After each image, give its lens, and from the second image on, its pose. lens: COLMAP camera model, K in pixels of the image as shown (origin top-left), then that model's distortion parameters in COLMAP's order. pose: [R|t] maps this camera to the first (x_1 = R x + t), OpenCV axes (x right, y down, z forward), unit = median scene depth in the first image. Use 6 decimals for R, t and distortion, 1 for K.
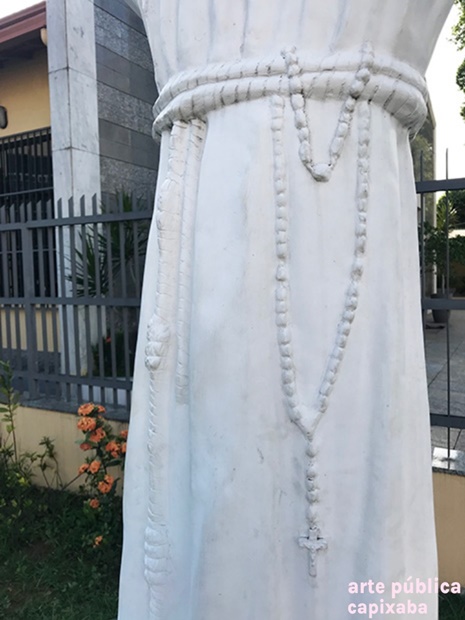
lens RADIAL K [[513.4, 0, 235.7], [0, 513.4, 293.5], [0, 0, 1]] dist [0.026791, -0.027876]
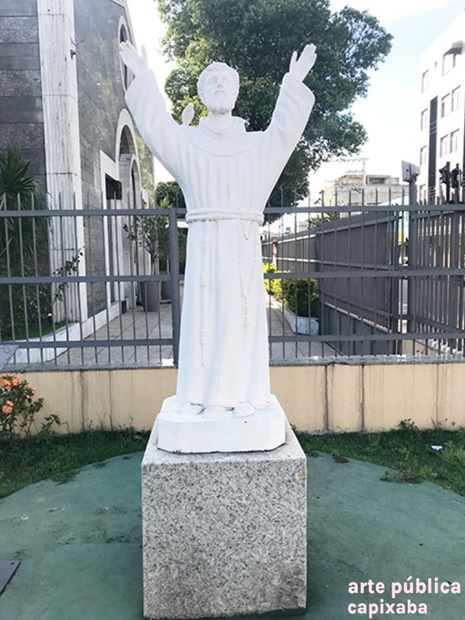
lens RADIAL K [[513.4, 0, 232.9], [0, 513.4, 307.0], [0, 0, 1]] dist [0.026791, -0.027876]
pose [[0.853275, -0.046460, 0.519388, -0.224517], [0.017483, 0.998012, 0.060551, 0.008289], [-0.521169, -0.042586, 0.852390, -0.268984]]
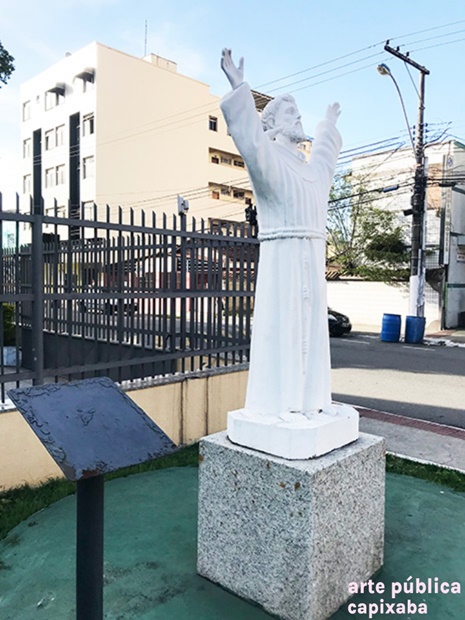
lens RADIAL K [[513.4, 0, 230.3], [0, 513.4, 304.3], [0, 0, 1]] dist [0.026791, -0.027876]
pose [[0.246494, -0.023473, 0.968860, -0.489894], [0.023395, 0.999559, 0.018264, 0.011773], [-0.968862, 0.018164, 0.246935, 0.067635]]
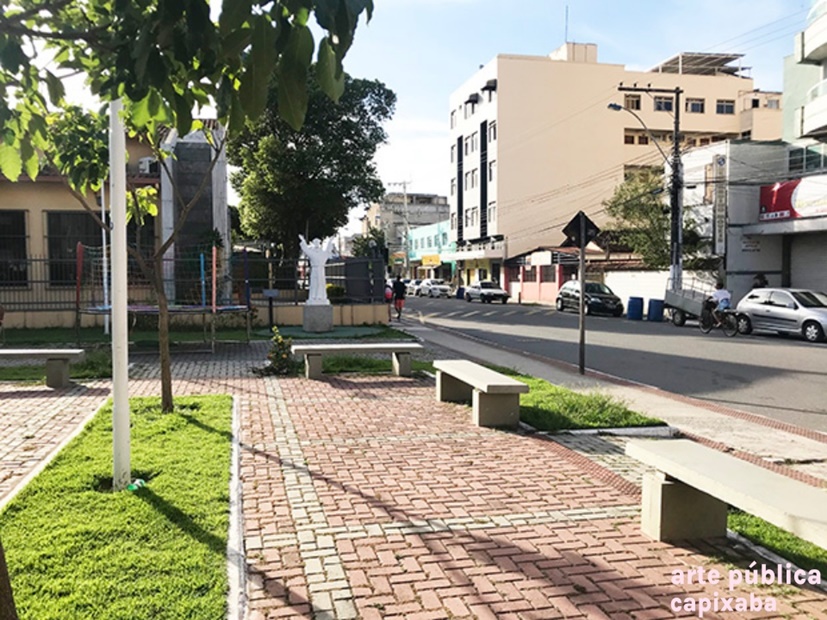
lens RADIAL K [[684.8, 0, 415.3], [0, 684.8, 313.4], [0, 0, 1]] dist [0.026791, -0.027876]
pose [[0.712929, -0.026642, 0.700730, -1.964781], [0.023881, 0.999621, 0.013710, 0.157168], [-0.700829, 0.006960, 0.713295, -2.538246]]
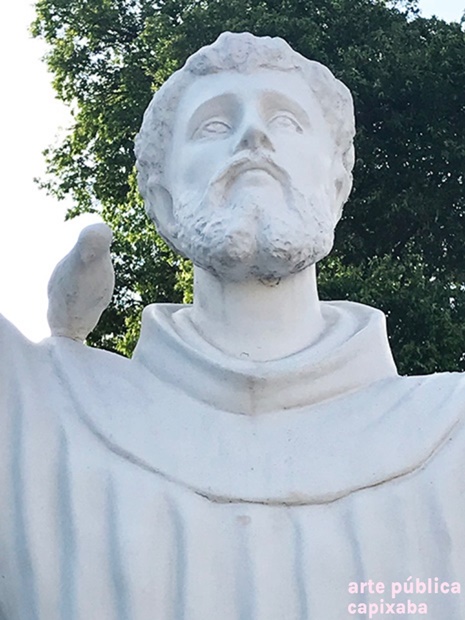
lens RADIAL K [[1842.5, 0, 232.3], [0, 1842.5, 310.0], [0, 0, 1]] dist [-0.051246, 0.000000]
pose [[0.869300, 0.154106, 0.469648, -0.131250], [0.012692, 0.942883, -0.332882, -0.031794], [-0.494122, 0.295335, 0.817692, -0.106826]]
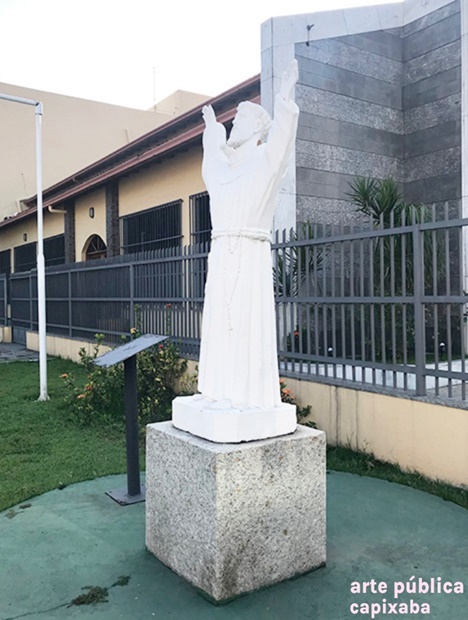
lens RADIAL K [[577.2, 0, 233.9], [0, 577.2, 305.0], [0, 0, 1]] dist [0.010918, 0.000000]
pose [[0.893003, 0.021320, -0.449545, 0.268151], [-0.028441, 0.999554, -0.009092, 0.032493], [0.449151, 0.020904, 0.893211, -0.391823]]
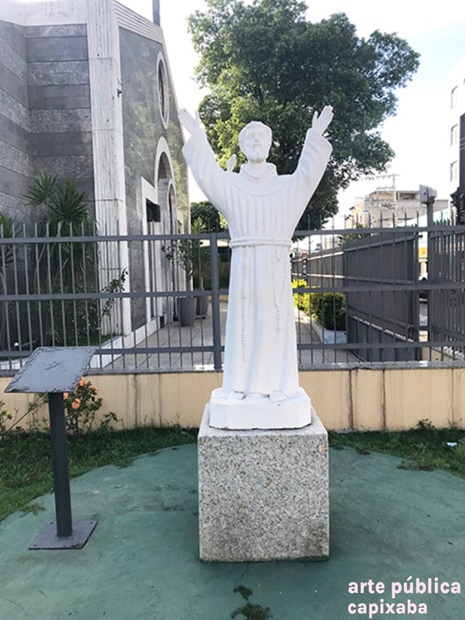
lens RADIAL K [[513.4, 0, 235.5], [0, 513.4, 308.8], [0, 0, 1]] dist [0.026791, -0.027876]
pose [[0.880545, -0.036803, 0.472532, -0.288269], [0.025489, 0.999215, 0.030326, 0.011126], [-0.473277, -0.014659, 0.880792, -0.364751]]
